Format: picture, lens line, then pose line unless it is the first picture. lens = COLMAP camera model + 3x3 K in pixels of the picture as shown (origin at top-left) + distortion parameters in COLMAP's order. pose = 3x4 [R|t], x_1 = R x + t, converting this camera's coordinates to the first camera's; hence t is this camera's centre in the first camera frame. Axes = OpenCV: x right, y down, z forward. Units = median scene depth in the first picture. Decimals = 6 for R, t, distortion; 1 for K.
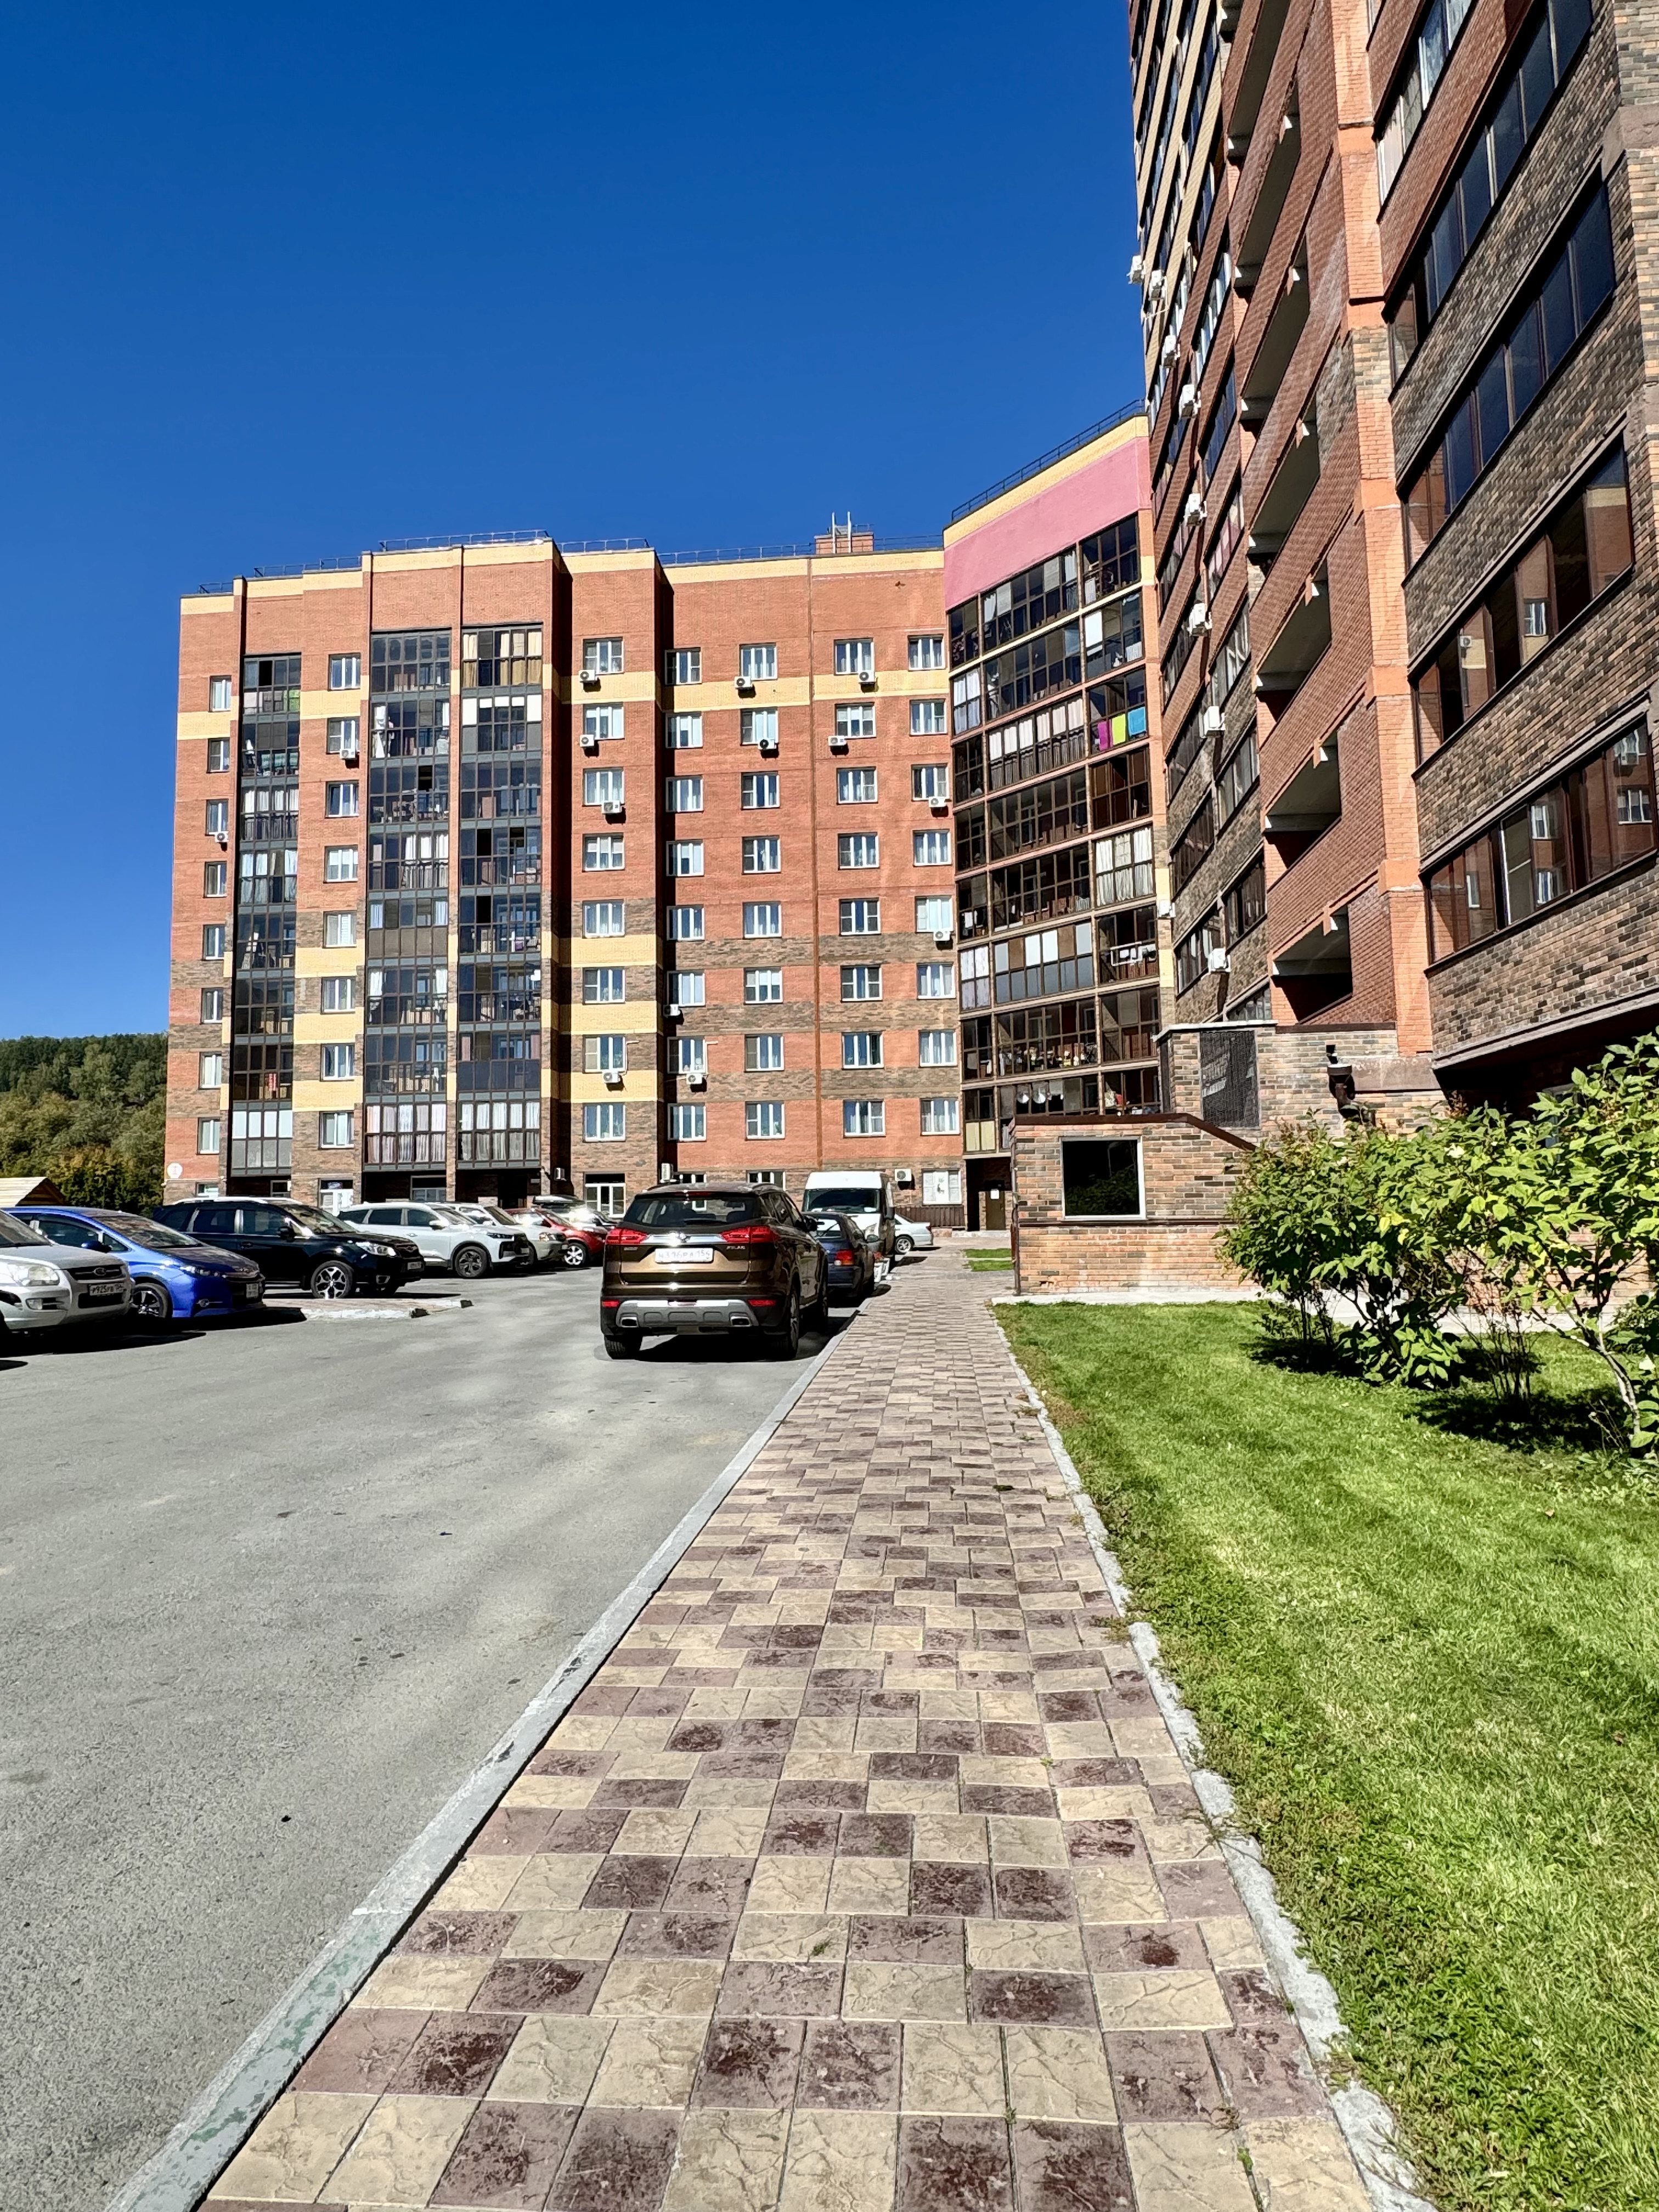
lens RADIAL K [[1284.2, 0, 844.6], [0, 1284.2, 1100.1], [0, 0, 1]] dist [-0.009480, 0.000112]
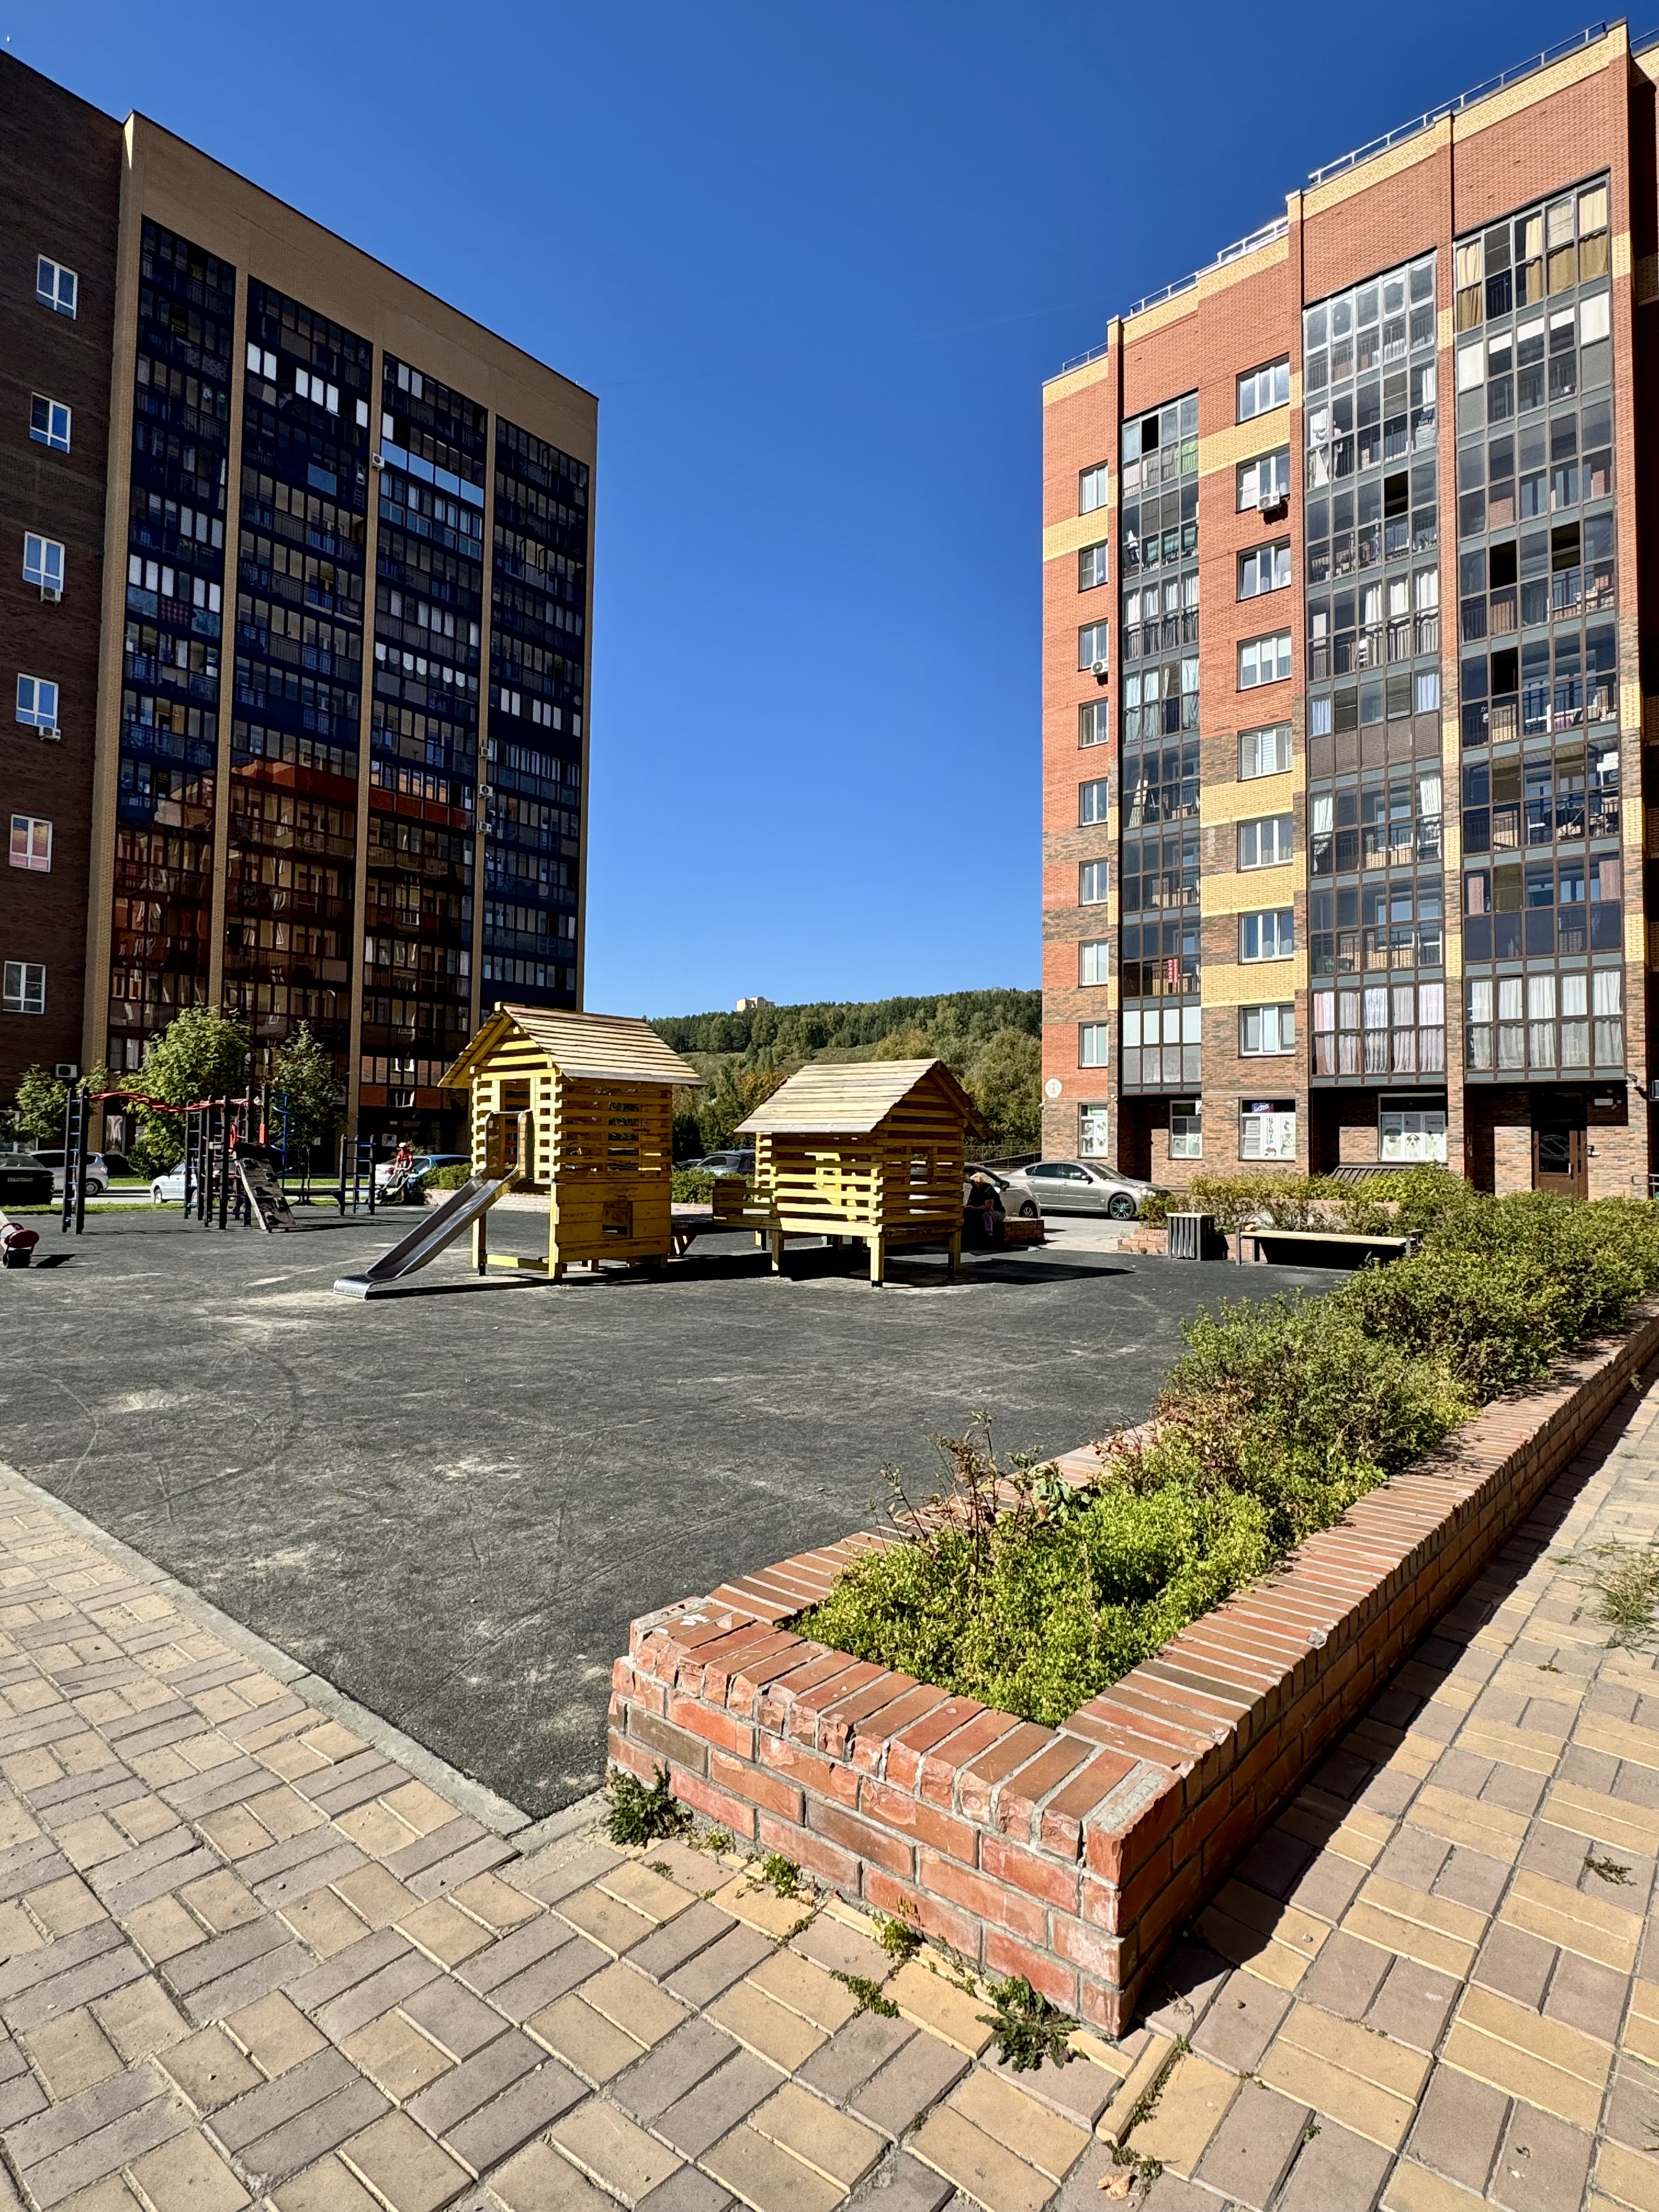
lens RADIAL K [[1156.7, 0, 831.6], [0, 1156.7, 1101.1], [0, 0, 1]] dist [-0.006233, -0.001218]
pose [[0.809833, 0.004595, -0.586643, -0.211908], [0.026116, 0.998696, 0.043876, 0.028137], [0.586079, -0.050853, 0.808656, 0.330807]]
